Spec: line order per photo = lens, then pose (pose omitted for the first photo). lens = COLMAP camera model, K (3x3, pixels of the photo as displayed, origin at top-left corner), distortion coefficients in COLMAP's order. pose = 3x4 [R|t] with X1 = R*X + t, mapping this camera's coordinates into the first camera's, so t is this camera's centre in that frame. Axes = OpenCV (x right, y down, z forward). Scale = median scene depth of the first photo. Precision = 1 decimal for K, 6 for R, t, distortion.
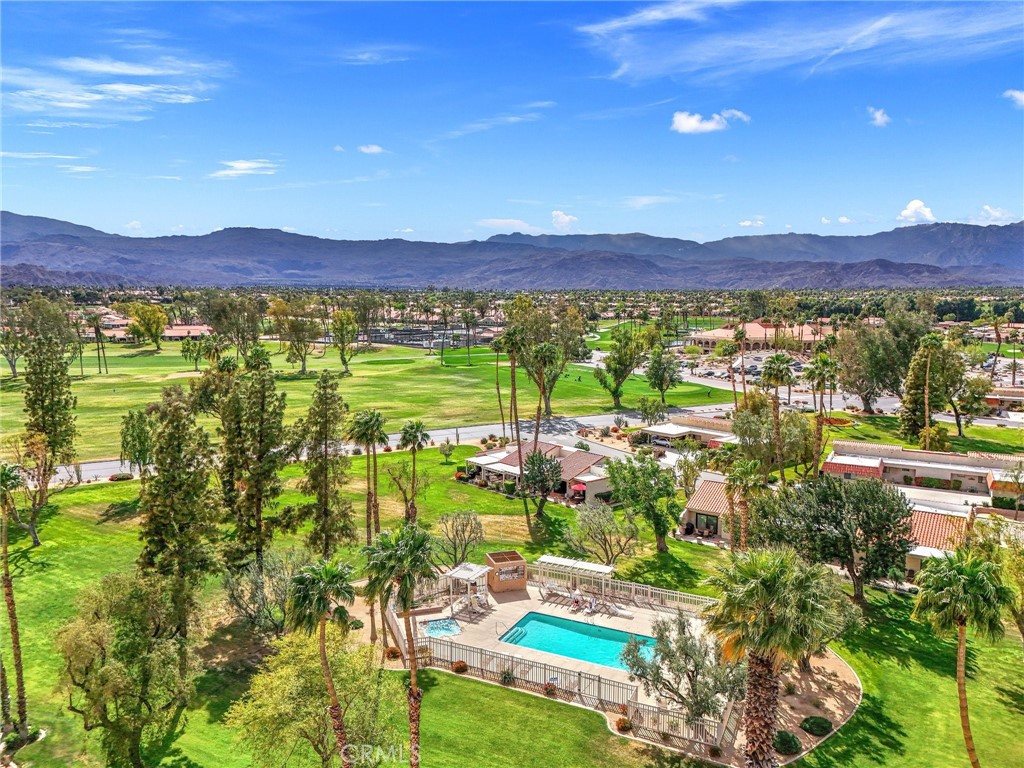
lens RADIAL K [[749.4, 0, 512.0], [0, 749.4, 384.0], [0, 0, 1]] dist [0.106739, -0.134274]
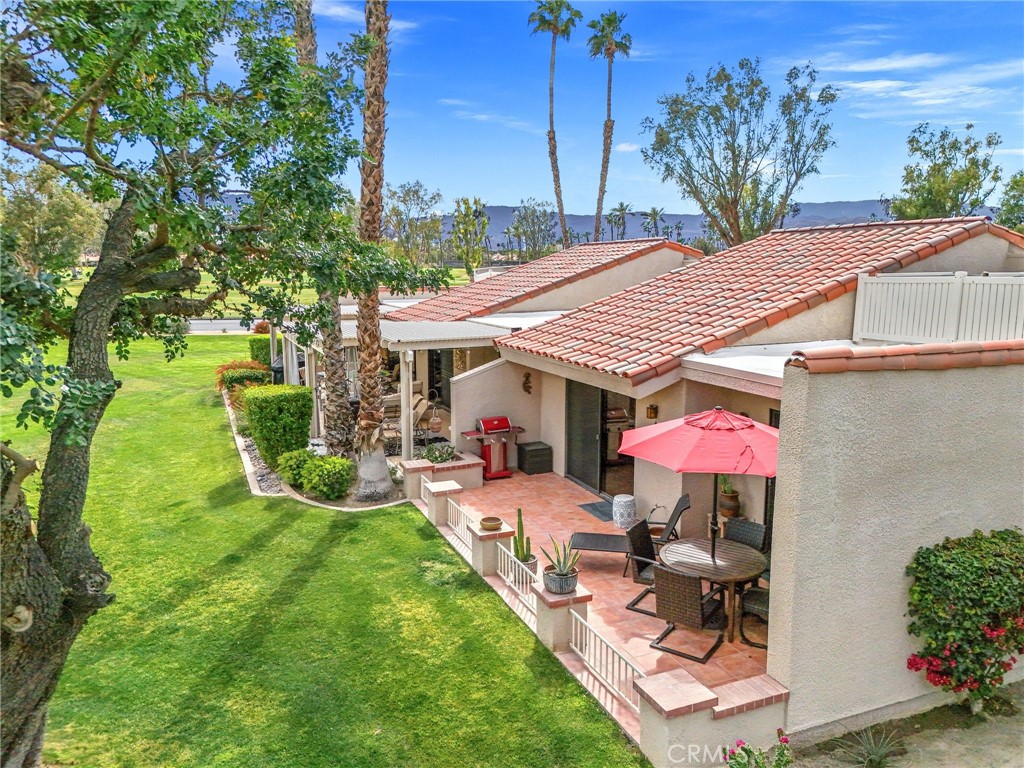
lens RADIAL K [[749.4, 0, 512.0], [0, 749.4, 384.0], [0, 0, 1]] dist [0.106739, -0.134274]
pose [[0.950962, 0.043221, -0.306273, 0.147531], [-0.033469, 0.998754, 0.037022, 0.181472], [0.307492, -0.024956, 0.951223, 1.347050]]
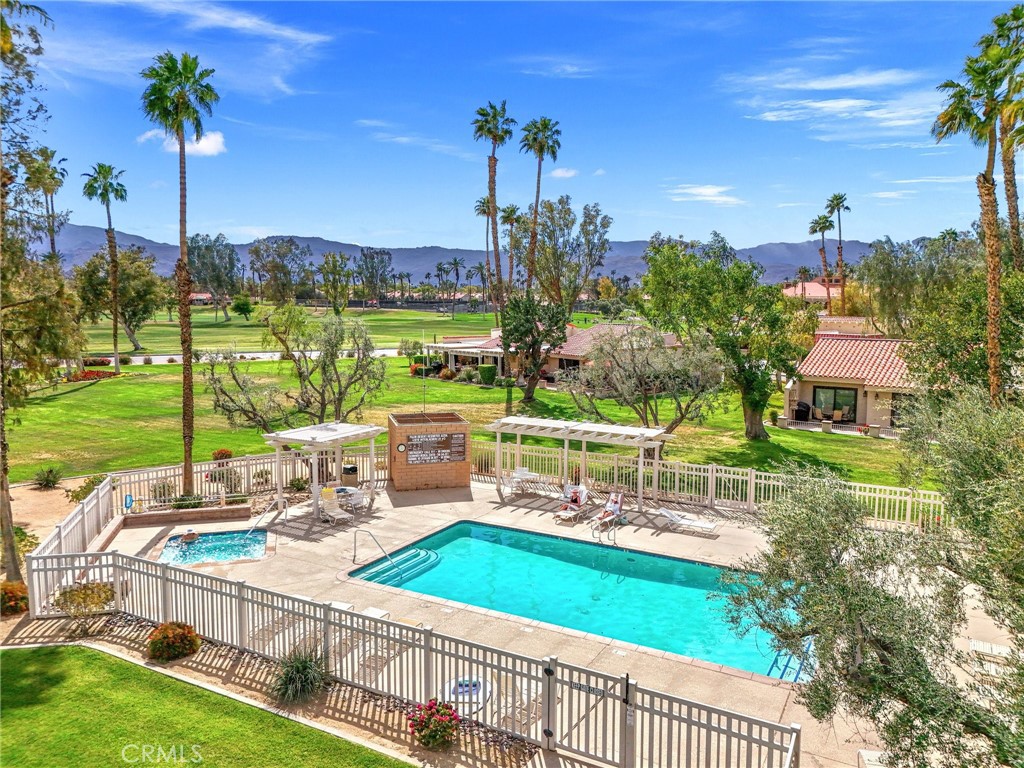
lens RADIAL K [[749.4, 0, 512.0], [0, 749.4, 384.0], [0, 0, 1]] dist [0.106739, -0.134274]
pose [[0.998984, 0.005650, -0.044702, 0.067881], [-0.005826, 0.999976, -0.003806, 0.223604], [0.044679, 0.004062, 0.998993, 0.580112]]
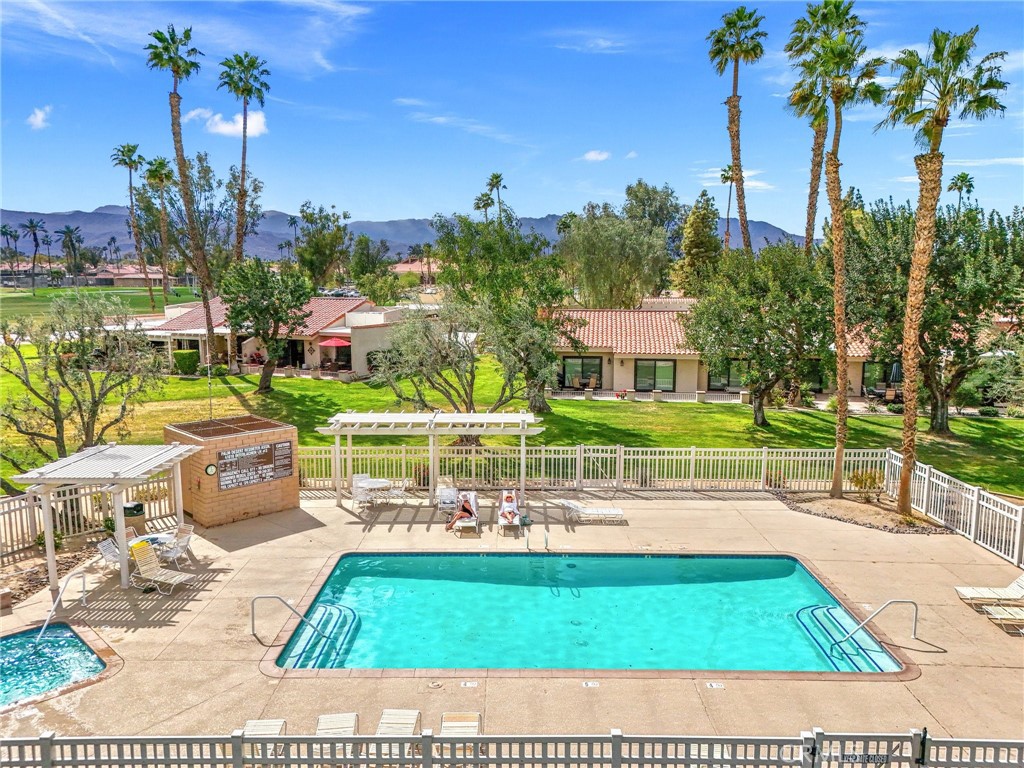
lens RADIAL K [[749.4, 0, 512.0], [0, 749.4, 384.0], [0, 0, 1]] dist [0.106739, -0.134274]
pose [[0.896787, -0.065105, 0.437647, -0.046879], [0.051793, 0.997762, 0.042300, 0.214905], [-0.439421, -0.015267, 0.898151, 0.667957]]
